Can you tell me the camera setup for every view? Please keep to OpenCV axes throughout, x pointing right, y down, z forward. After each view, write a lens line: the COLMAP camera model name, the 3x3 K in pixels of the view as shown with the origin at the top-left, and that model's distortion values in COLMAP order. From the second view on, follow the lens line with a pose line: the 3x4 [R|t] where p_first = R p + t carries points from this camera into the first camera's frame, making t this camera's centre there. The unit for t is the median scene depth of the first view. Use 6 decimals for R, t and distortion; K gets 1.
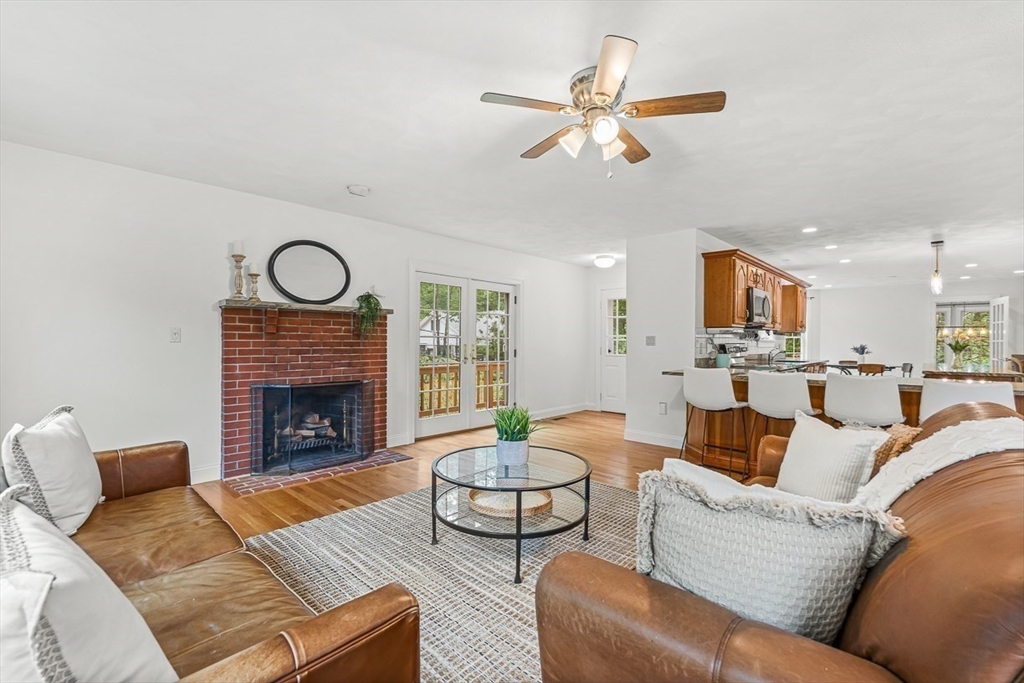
lens RADIAL K [[451.3, 0, 511.3], [0, 451.3, 346.6], [0, 0, 1]] dist [-0.006610, 0.000748]
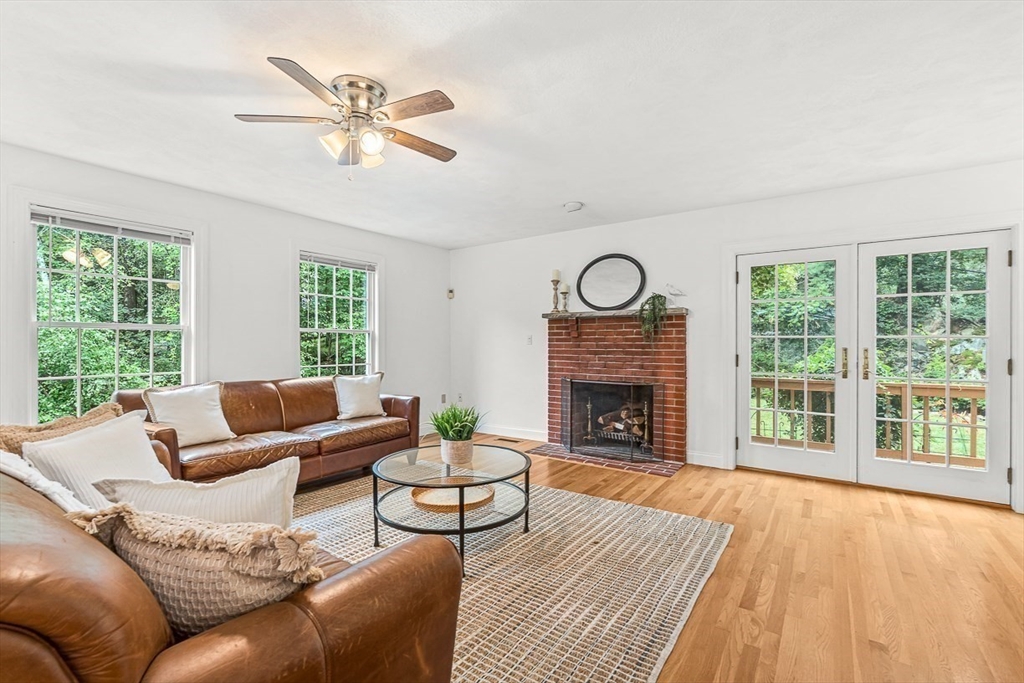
lens RADIAL K [[451.3, 0, 514.7], [0, 451.3, 342.9], [0, 0, 1]] dist [-0.006610, 0.000748]
pose [[0.137070, -0.007166, -0.990535, 0.615289], [-0.013259, 0.999871, -0.009068, -0.000149], [0.990473, 0.014376, 0.136957, 0.590518]]
